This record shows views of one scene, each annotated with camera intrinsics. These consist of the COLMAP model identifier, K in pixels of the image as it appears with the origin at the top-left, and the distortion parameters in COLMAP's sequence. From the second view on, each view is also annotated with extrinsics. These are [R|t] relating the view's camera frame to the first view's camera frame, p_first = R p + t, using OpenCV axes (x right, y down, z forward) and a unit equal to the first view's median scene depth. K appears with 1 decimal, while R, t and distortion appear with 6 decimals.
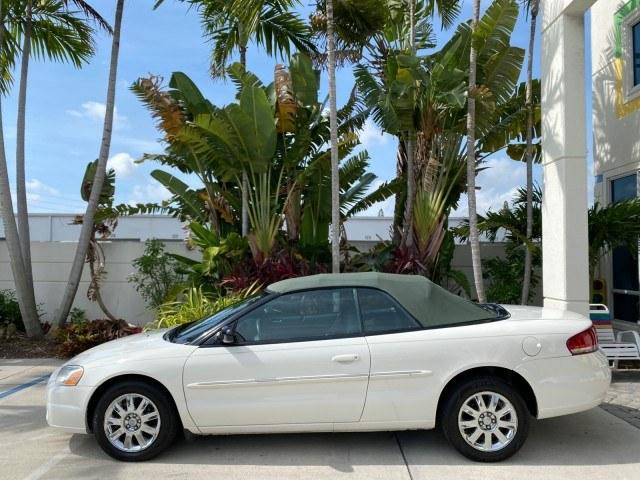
lens RADIAL K [[493.1, 0, 318.6], [0, 493.1, 239.2], [0, 0, 1]] dist [0.028240, -0.034734]
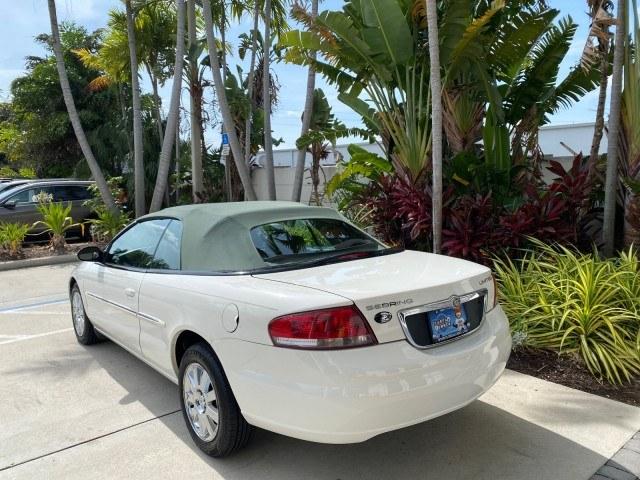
lens RADIAL K [[493.1, 0, 314.7], [0, 493.1, 234.0], [0, 0, 1]] dist [0.028240, -0.034734]
pose [[0.651350, 0.070698, -0.755477, 0.436497], [0.047068, 0.989968, 0.133223, 0.009292], [0.757317, -0.122333, 0.641487, 0.293312]]
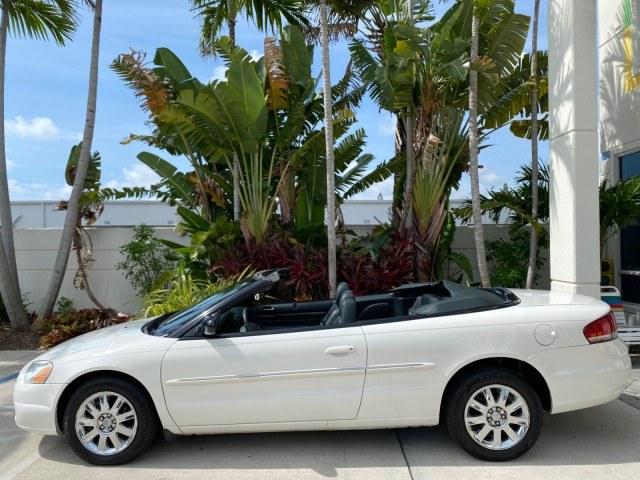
lens RADIAL K [[493.1, 0, 318.2], [0, 493.1, 238.4], [0, 0, 1]] dist [0.028240, -0.034734]
pose [[0.999920, -0.012609, 0.000730, 0.007355], [0.012584, 0.999534, 0.027812, 0.004531], [-0.001080, -0.027801, 0.999613, 0.043548]]
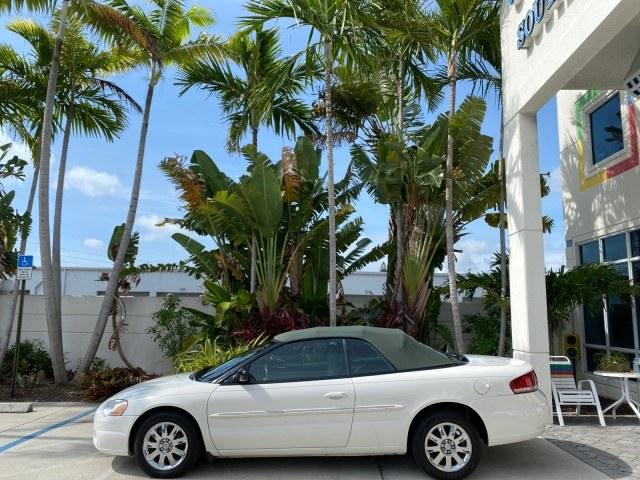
lens RADIAL K [[493.1, 0, 319.2], [0, 493.1, 237.4], [0, 0, 1]] dist [0.028240, -0.034734]
pose [[0.999957, 0.007292, -0.005696, 0.007417], [-0.007873, 0.993942, -0.109626, -0.009181], [0.004862, 0.109666, 0.993957, -0.134710]]
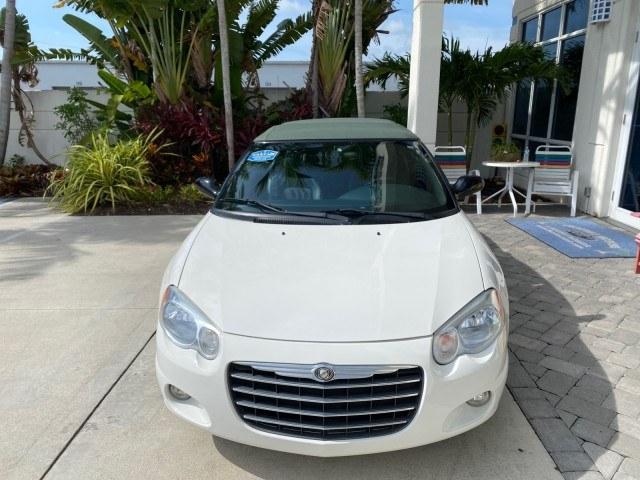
lens RADIAL K [[493.1, 0, 317.8], [0, 493.1, 236.5], [0, 0, 1]] dist [0.028240, -0.034734]
pose [[0.999880, -0.002357, -0.015335, 0.212262], [0.006706, 0.956955, 0.290159, 0.000802], [0.013991, -0.290227, 0.956856, -0.091380]]
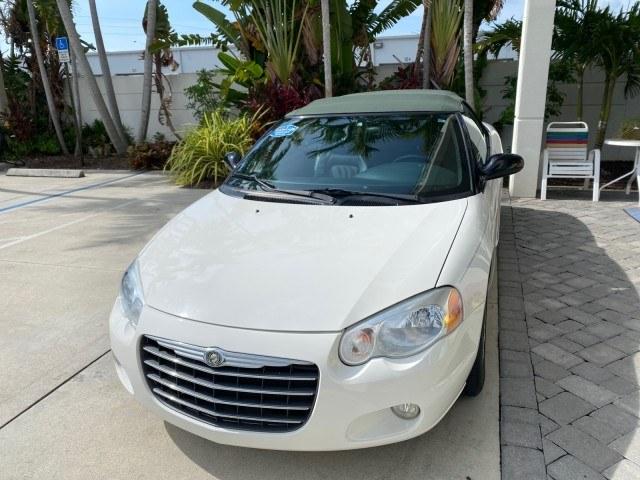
lens RADIAL K [[493.1, 0, 319.3], [0, 493.1, 236.1], [0, 0, 1]] dist [0.028240, -0.034734]
pose [[0.950571, 0.059189, -0.304813, 0.311465], [0.044215, 0.945858, 0.321554, 0.008251], [0.307342, -0.319138, 0.896489, -0.057769]]
